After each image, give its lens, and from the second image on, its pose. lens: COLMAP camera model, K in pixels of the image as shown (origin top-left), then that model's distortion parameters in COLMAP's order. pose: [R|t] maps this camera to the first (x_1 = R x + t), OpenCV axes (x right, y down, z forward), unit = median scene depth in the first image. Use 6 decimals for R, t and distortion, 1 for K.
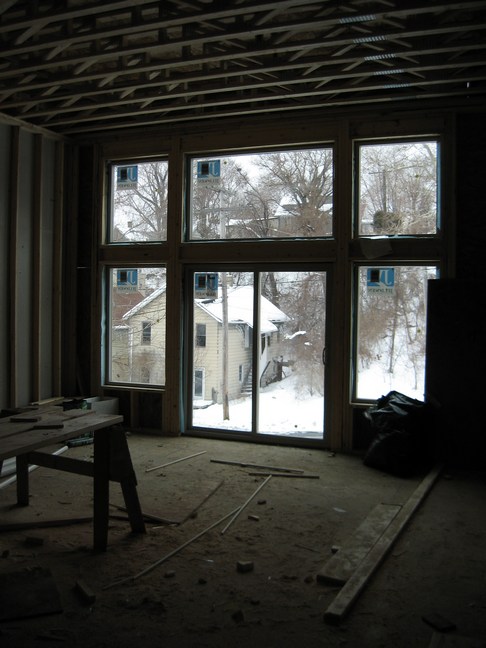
lens RADIAL K [[672.9, 0, 243.0], [0, 672.9, 324.0], [0, 0, 1]] dist [-0.126476, 0.024451]
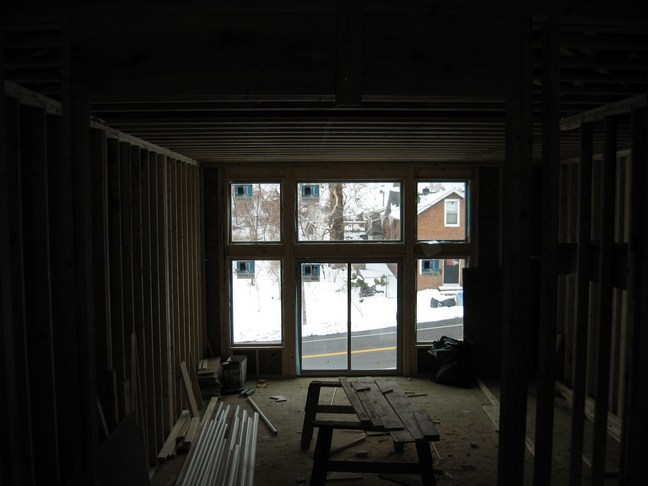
lens RADIAL K [[672.9, 0, 324.1], [0, 672.9, 257.4], [0, 0, 1]] dist [-0.126476, 0.024451]
pose [[0.908288, -0.050190, 0.415324, -0.675784], [0.029531, 0.997993, 0.056021, -0.183229], [-0.417302, -0.038618, 0.907947, -0.343061]]
